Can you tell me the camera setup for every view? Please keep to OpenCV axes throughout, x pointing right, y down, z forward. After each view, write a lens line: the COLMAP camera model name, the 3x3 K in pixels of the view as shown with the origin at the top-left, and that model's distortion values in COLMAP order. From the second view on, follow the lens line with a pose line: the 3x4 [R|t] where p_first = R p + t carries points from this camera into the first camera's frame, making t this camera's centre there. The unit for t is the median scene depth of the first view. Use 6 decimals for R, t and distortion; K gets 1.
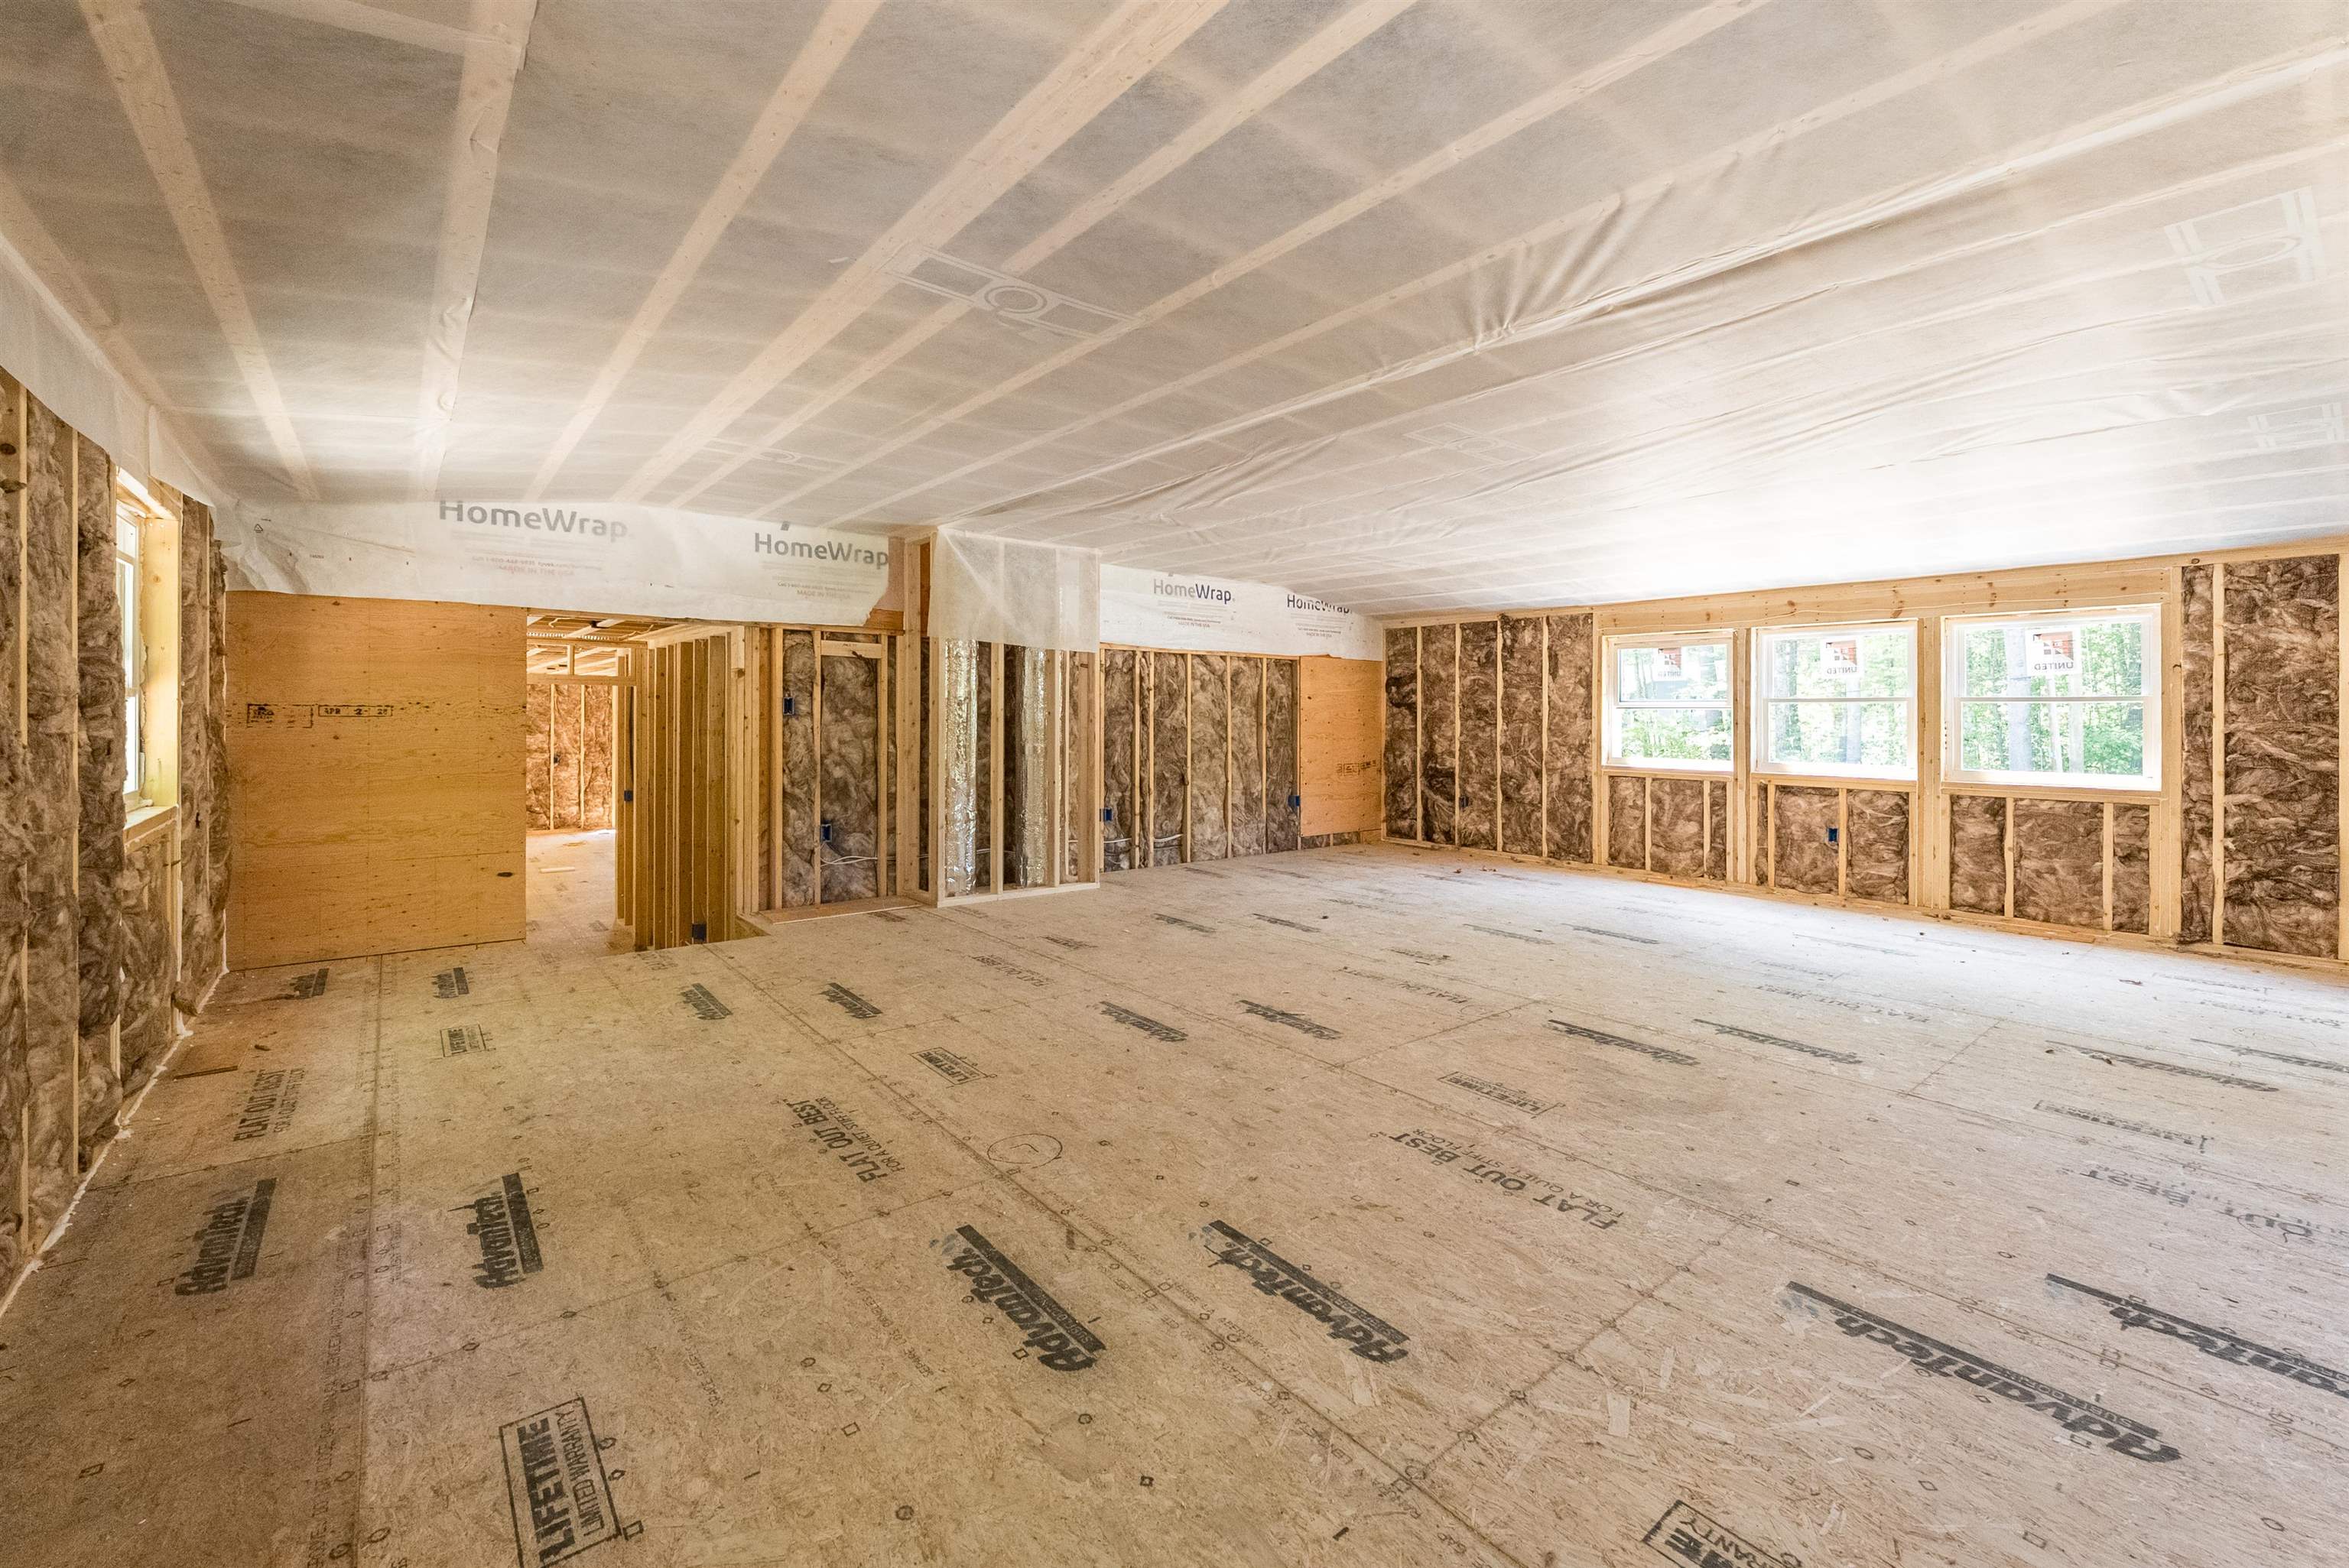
lens RADIAL K [[965.0, 0, 1158.1], [0, 965.0, 715.8], [0, 0, 1]] dist [-0.002493, -0.000106]
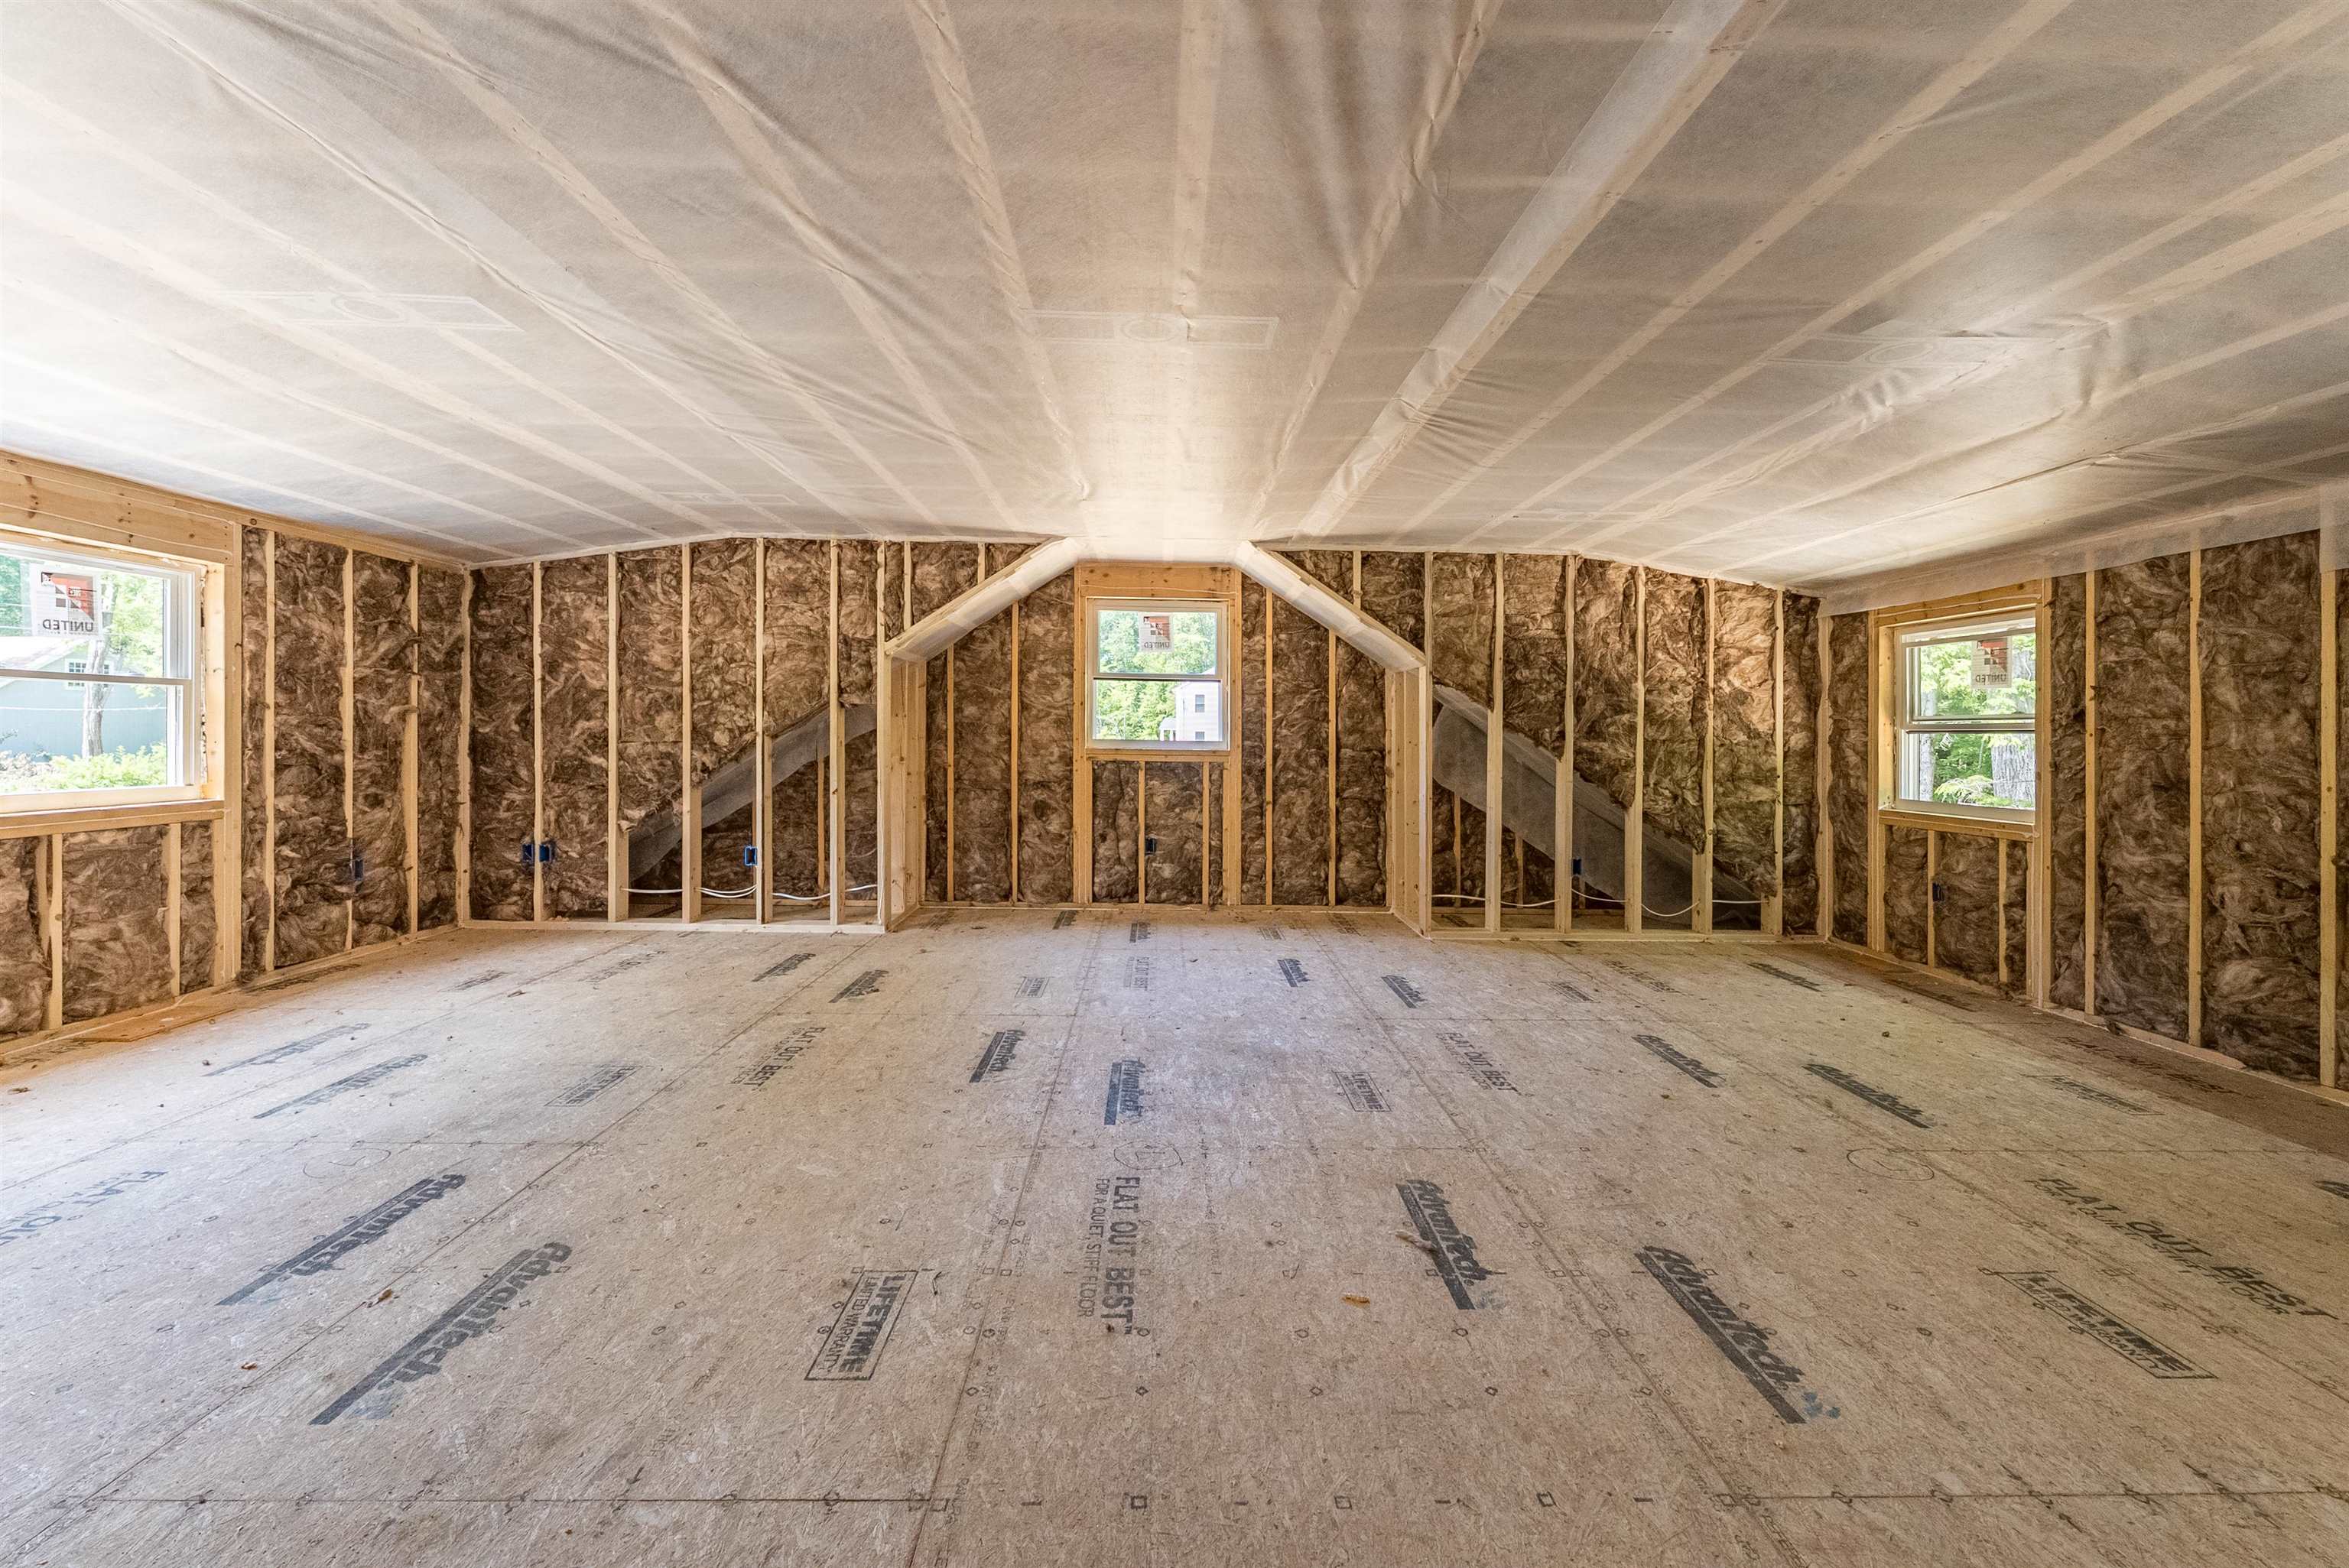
lens RADIAL K [[965.0, 0, 1185.0], [0, 965.0, 738.2], [0, 0, 1]] dist [-0.002493, -0.000106]
pose [[-0.804237, -0.024920, 0.593785, -0.064870], [-0.025142, 0.999653, 0.007901, 0.000317], [-0.593776, -0.008575, -0.804585, 1.124303]]
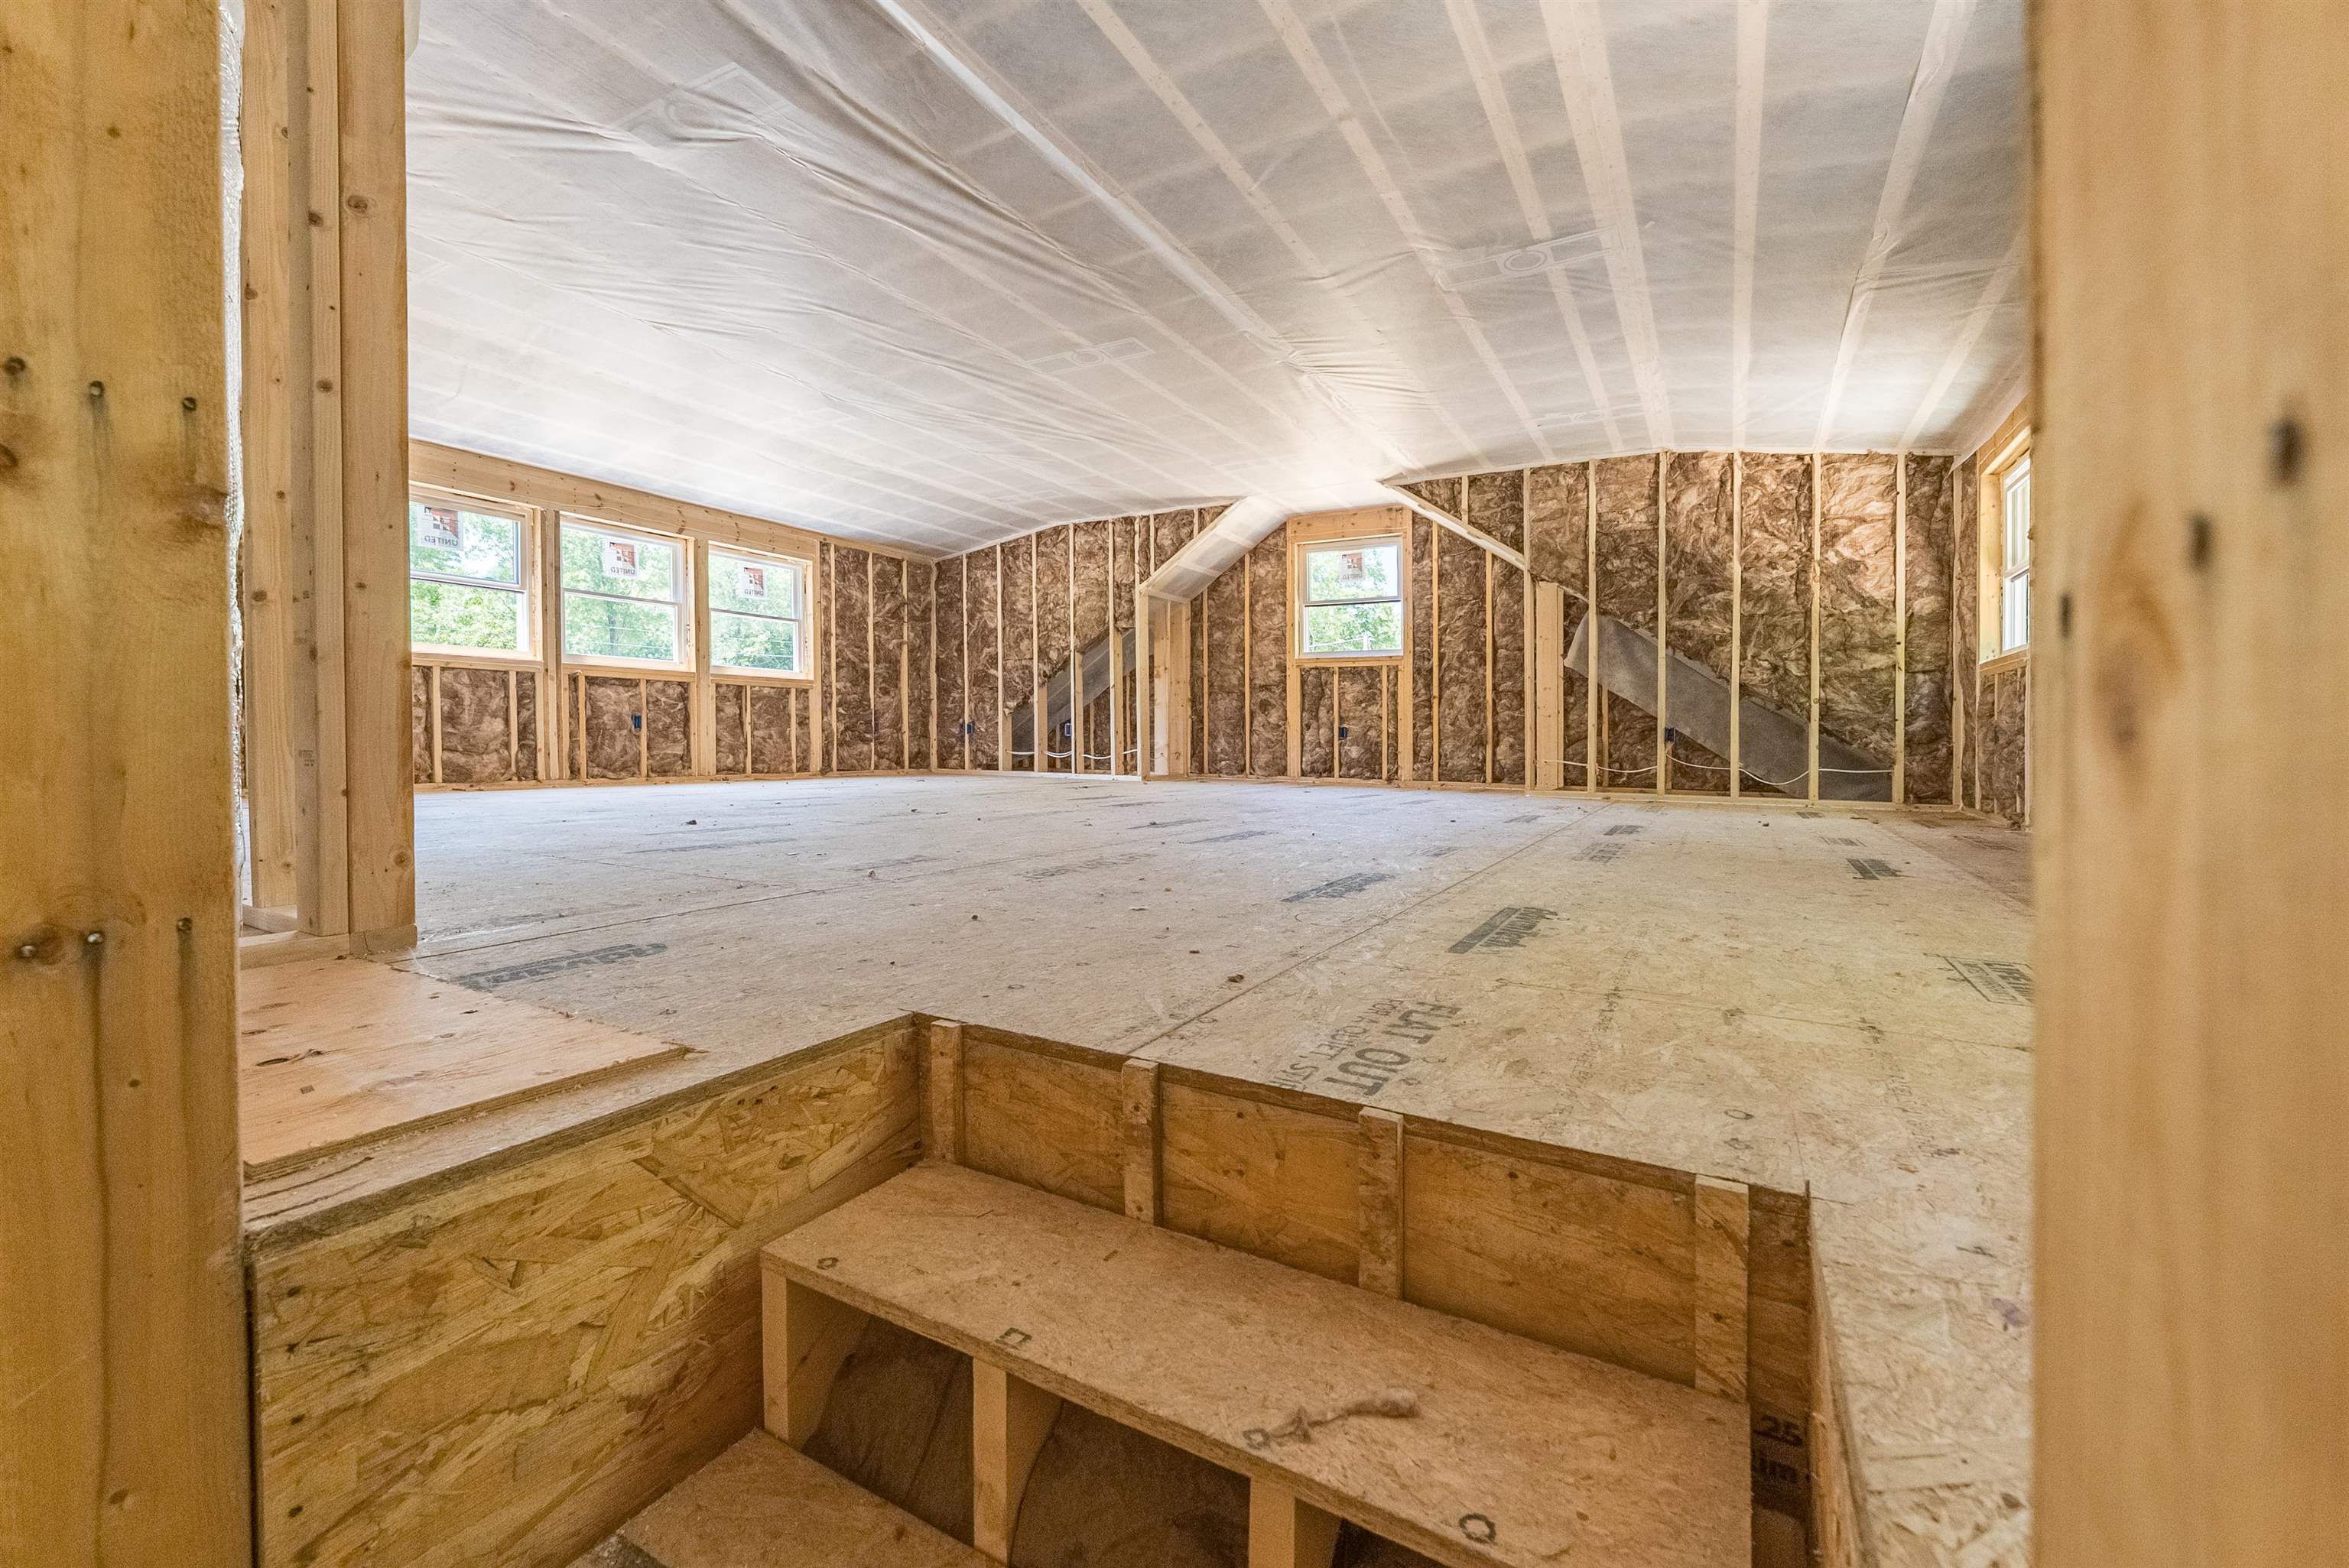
lens RADIAL K [[965.0, 0, 1191.6], [0, 965.0, 766.3], [0, 0, 1]] dist [-0.002493, -0.000106]
pose [[-0.383584, -0.039951, 0.922642, -0.648881], [-0.017498, 0.999199, 0.035991, 0.146457], [-0.923340, -0.002339, -0.383975, 0.995219]]
